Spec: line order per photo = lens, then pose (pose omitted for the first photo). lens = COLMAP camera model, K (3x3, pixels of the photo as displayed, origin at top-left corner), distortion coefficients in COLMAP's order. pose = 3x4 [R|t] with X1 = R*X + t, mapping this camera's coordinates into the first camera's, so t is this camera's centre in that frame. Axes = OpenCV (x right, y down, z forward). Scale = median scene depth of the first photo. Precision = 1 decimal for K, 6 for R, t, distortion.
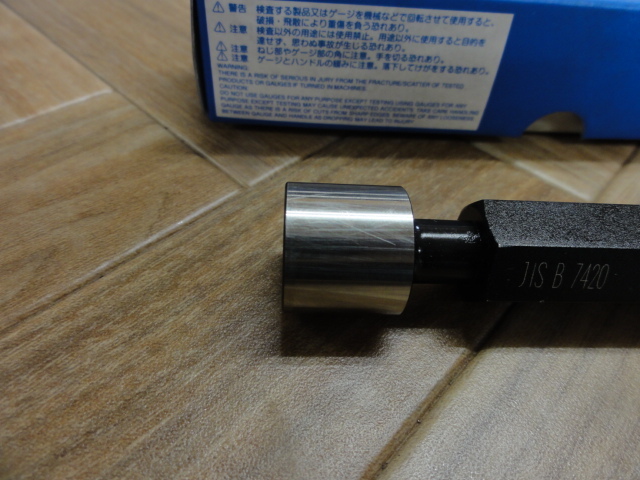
lens RADIAL K [[450.0, 0, 318.5], [0, 450.0, 240.8], [0, 0, 1]] dist [-0.009458, -0.016673]
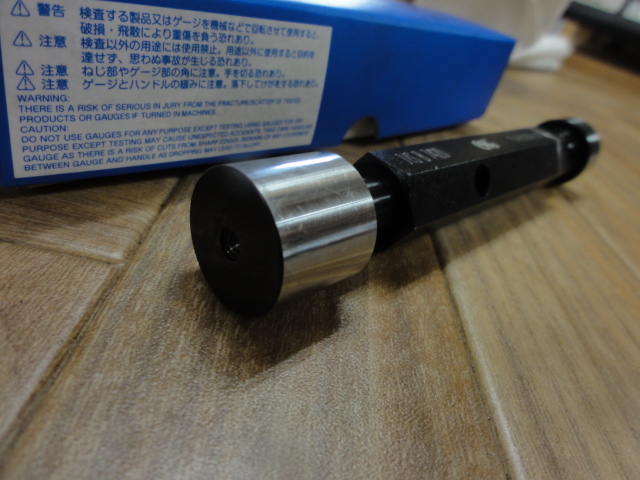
lens RADIAL K [[450.0, 0, 321.0], [0, 450.0, 237.3], [0, 0, 1]] dist [-0.009458, -0.016673]
pose [[0.747027, -0.267915, 0.608418, -0.330386], [0.335771, 0.941940, 0.002514, -0.050538], [-0.573767, 0.202411, 0.793613, 0.260468]]
